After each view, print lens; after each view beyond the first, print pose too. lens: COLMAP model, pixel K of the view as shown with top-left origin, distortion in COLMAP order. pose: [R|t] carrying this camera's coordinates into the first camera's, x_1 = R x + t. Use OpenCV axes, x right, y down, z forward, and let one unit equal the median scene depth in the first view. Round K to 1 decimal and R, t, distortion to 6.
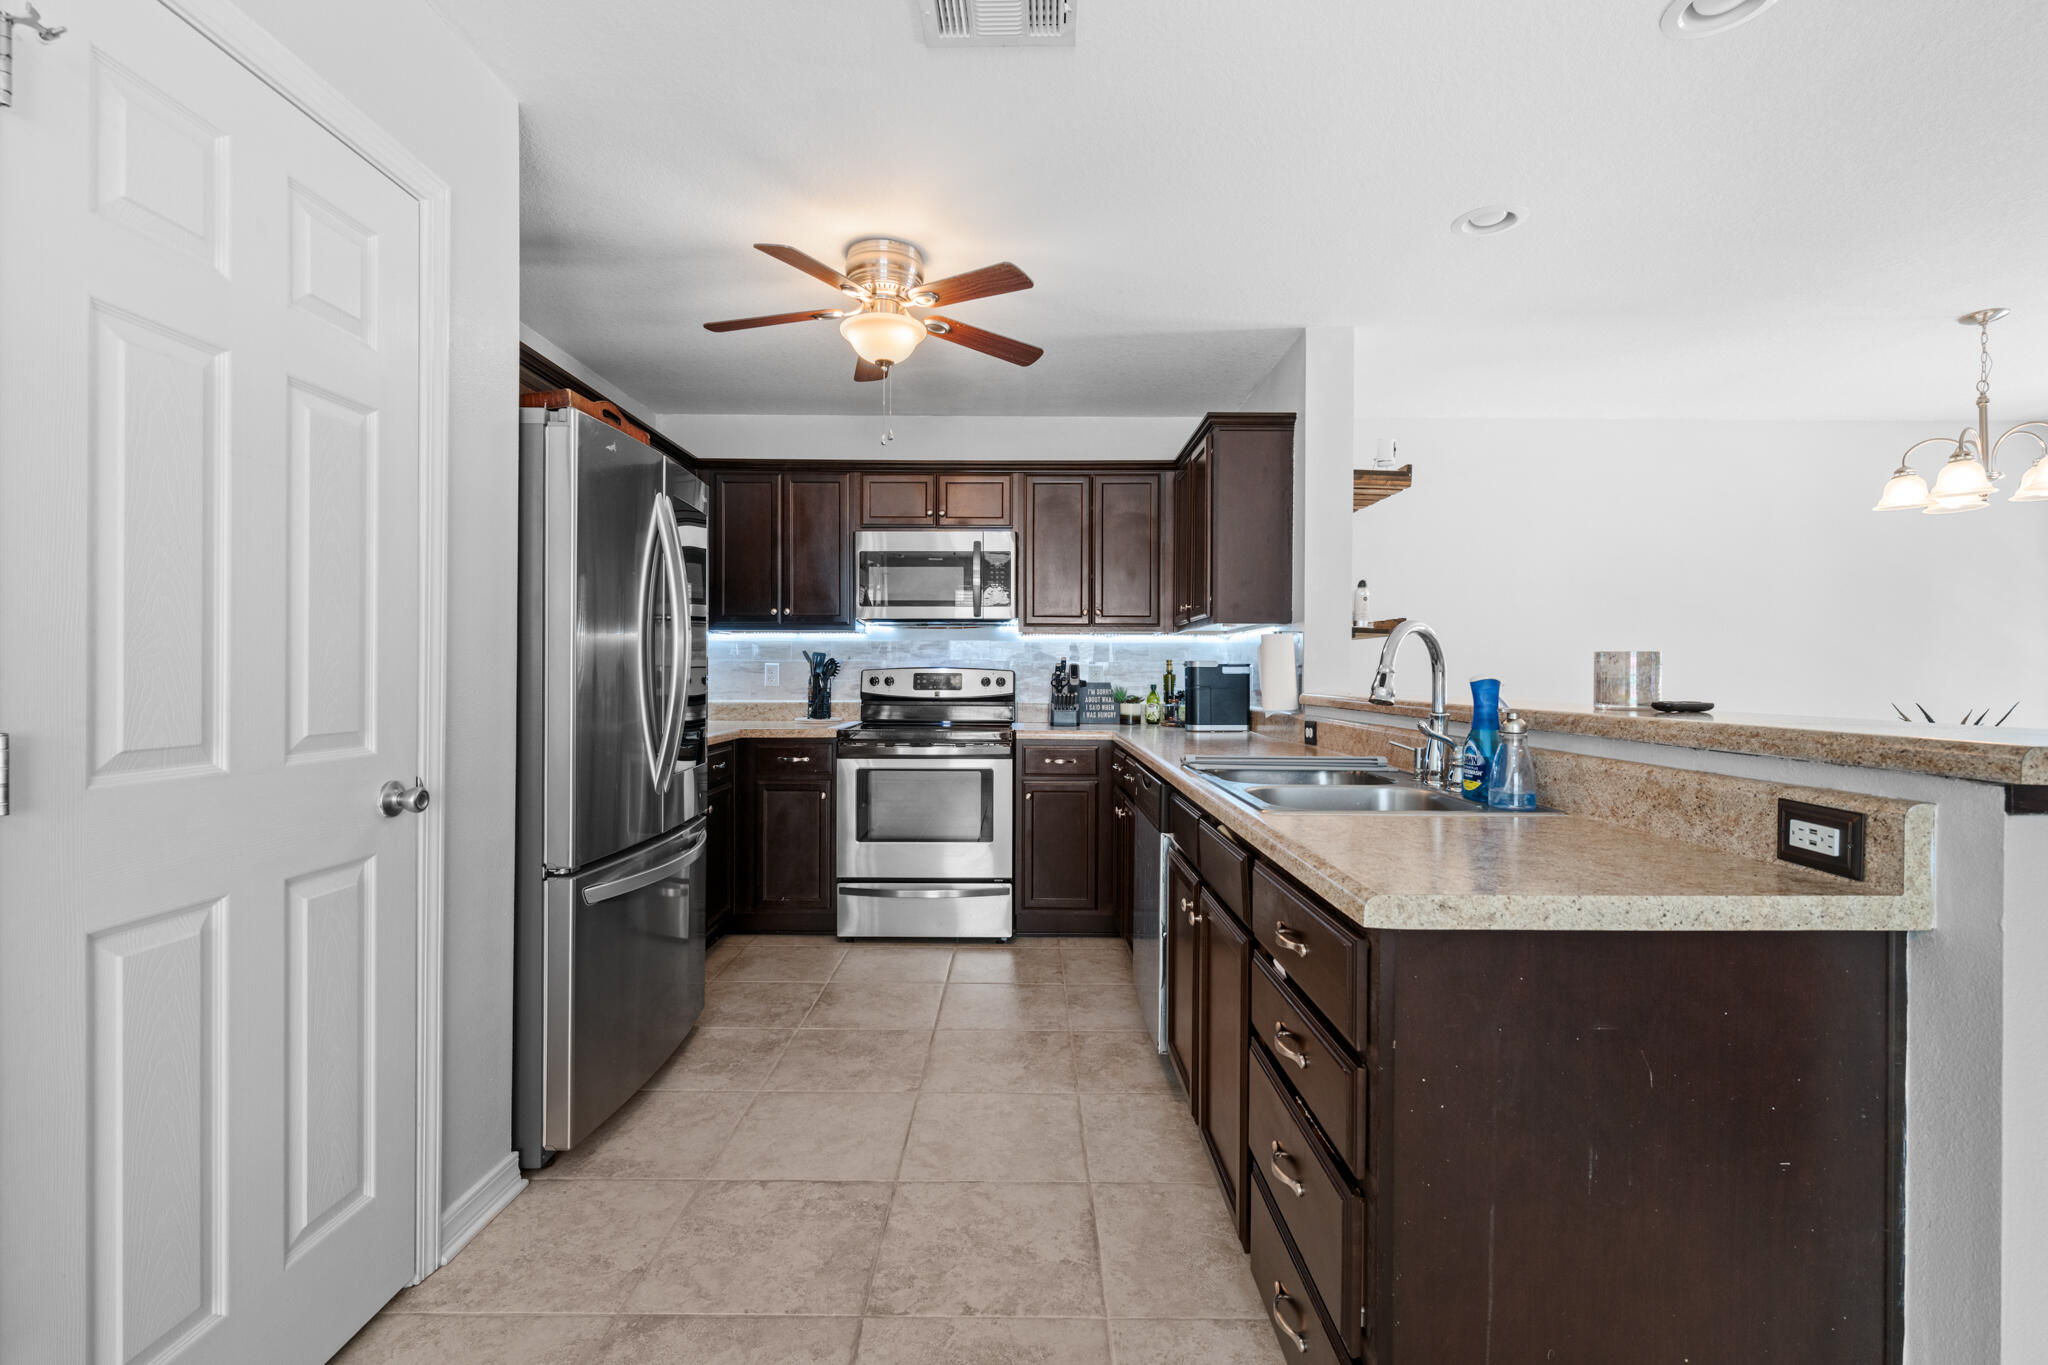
lens RADIAL K [[930.7, 0, 1026.1], [0, 930.7, 677.8], [0, 0, 1]] dist [0.004684, 0.000480]
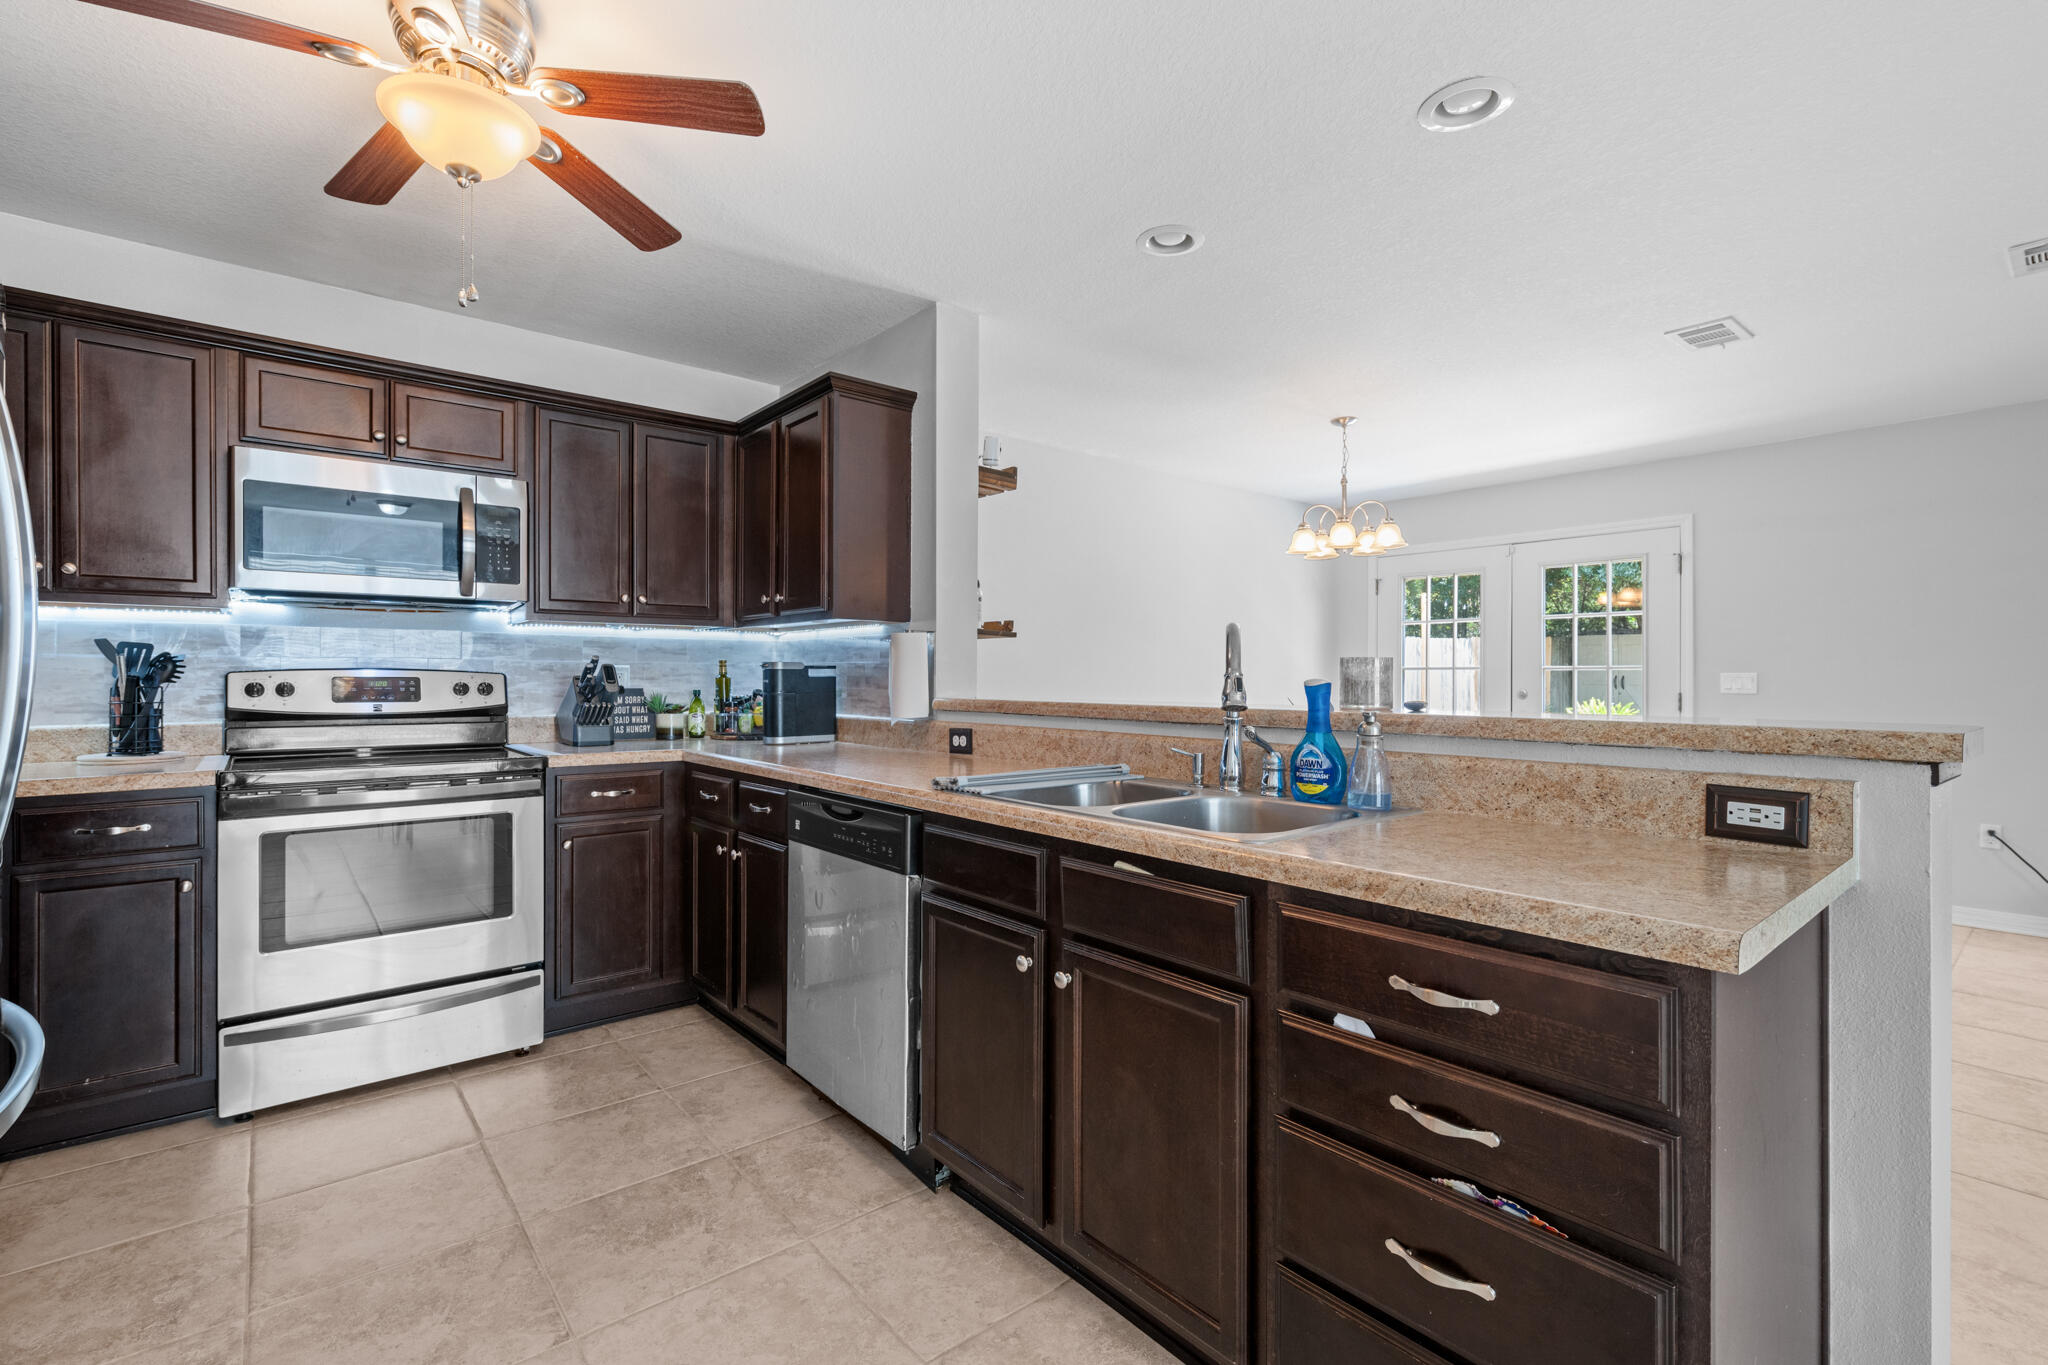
lens RADIAL K [[916.6, 0, 1034.2], [0, 916.6, 679.4], [0, 0, 1]] dist [0.002614, 0.000376]
pose [[0.761743, -0.004322, 0.647864, -0.174629], [0.004264, 0.999990, 0.001657, -0.002467], [-0.647865, 0.001500, 0.761754, 0.199367]]
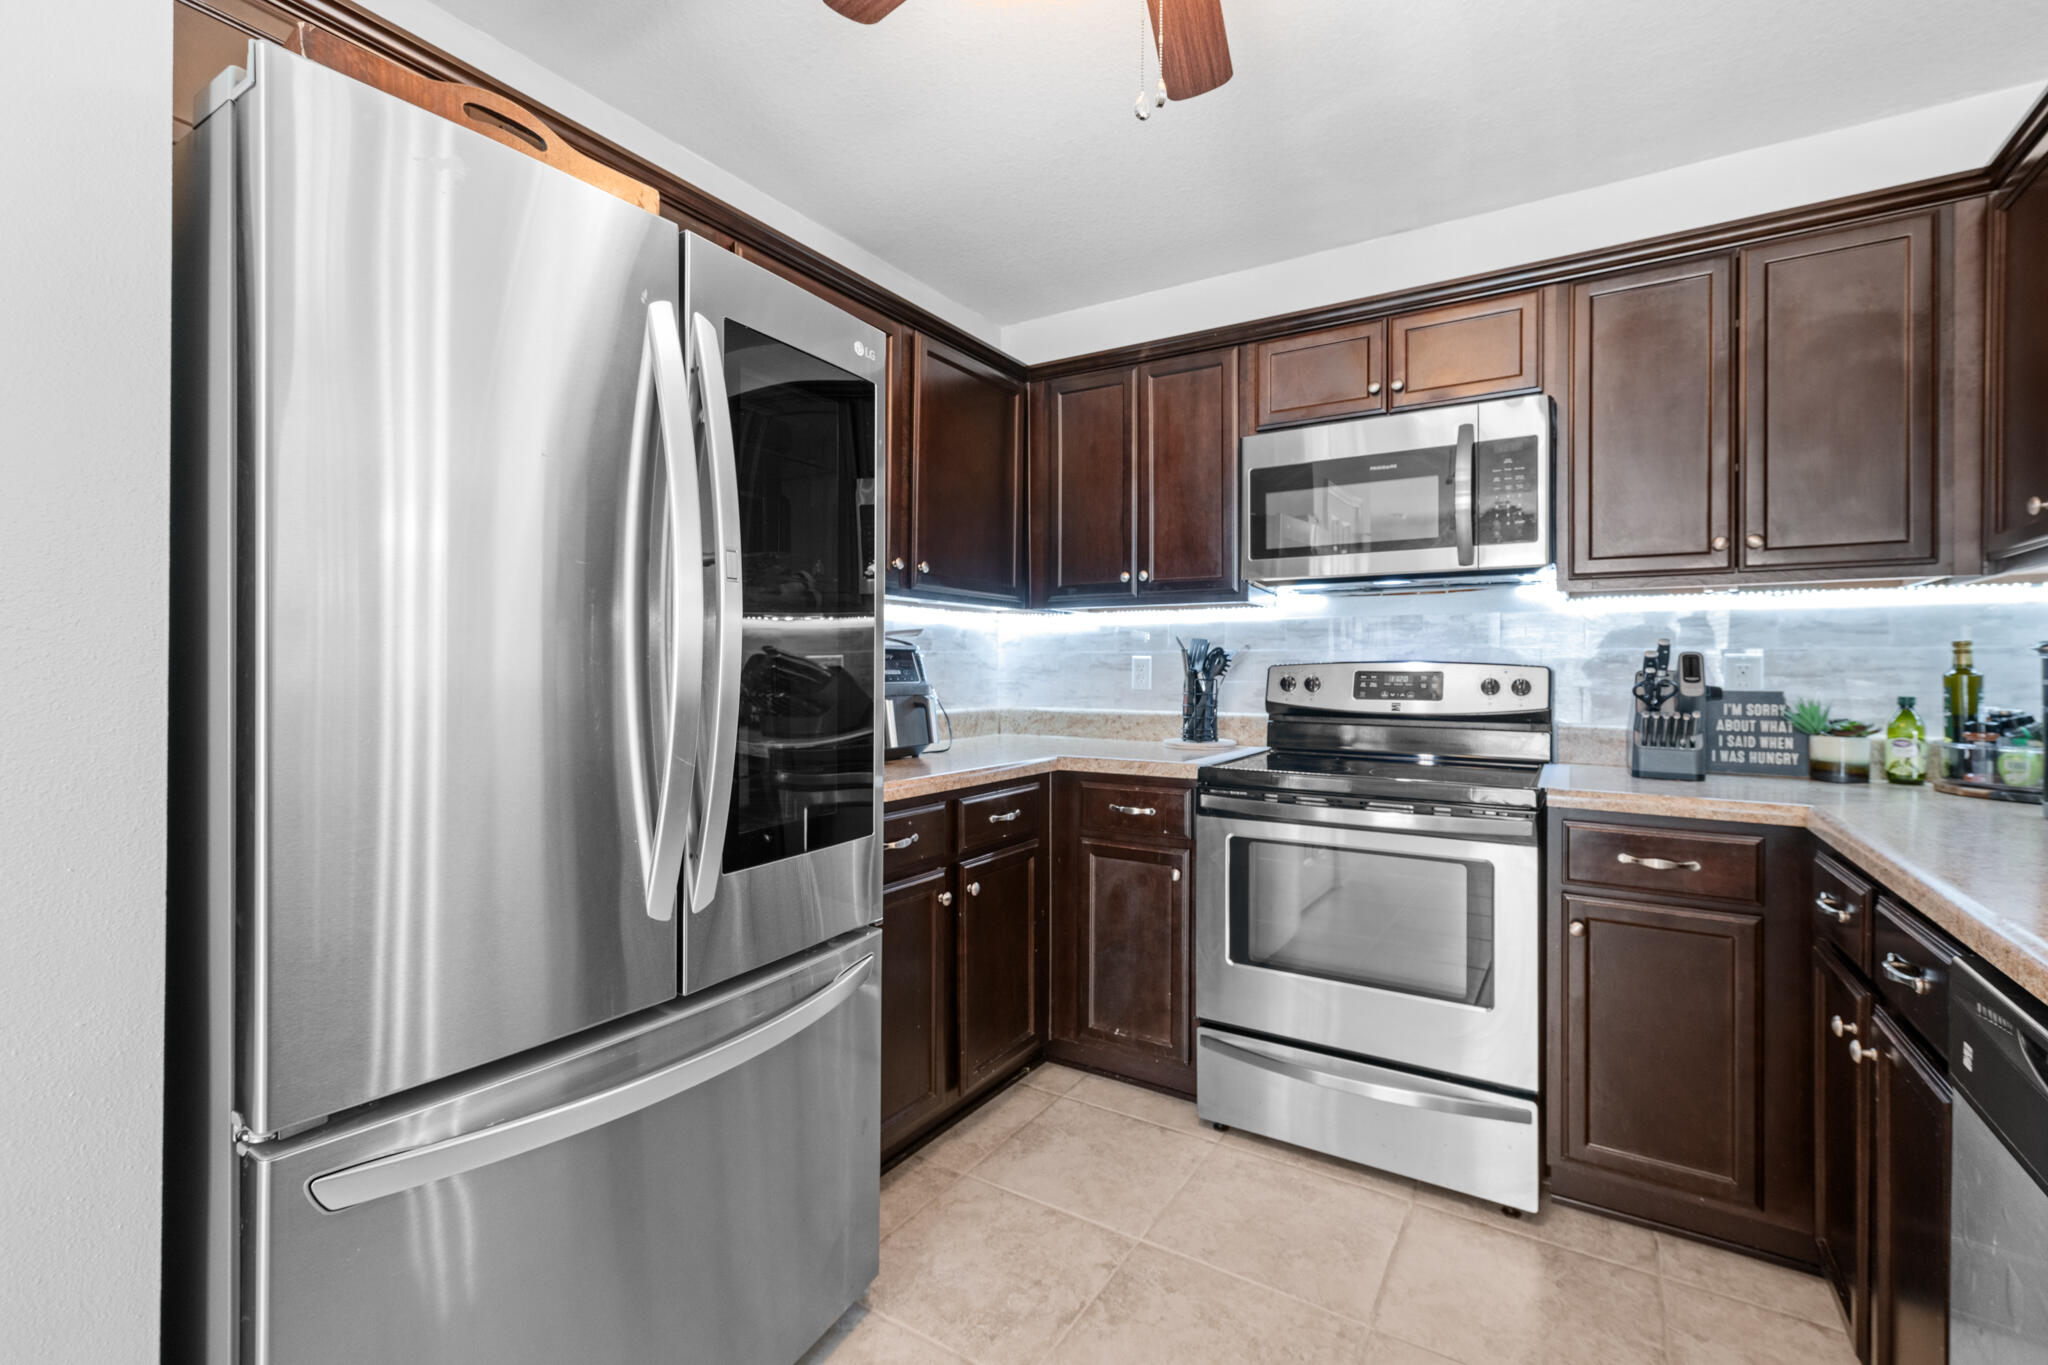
lens RADIAL K [[898.5, 0, 1027.1], [0, 898.5, 666.7], [0, 0, 1]] dist [0.001468, 0.000258]
pose [[0.844191, -0.001157, -0.536042, 0.011189], [-0.002708, 0.999976, -0.006423, -0.003649], [0.536036, 0.006874, 0.844167, 0.431097]]
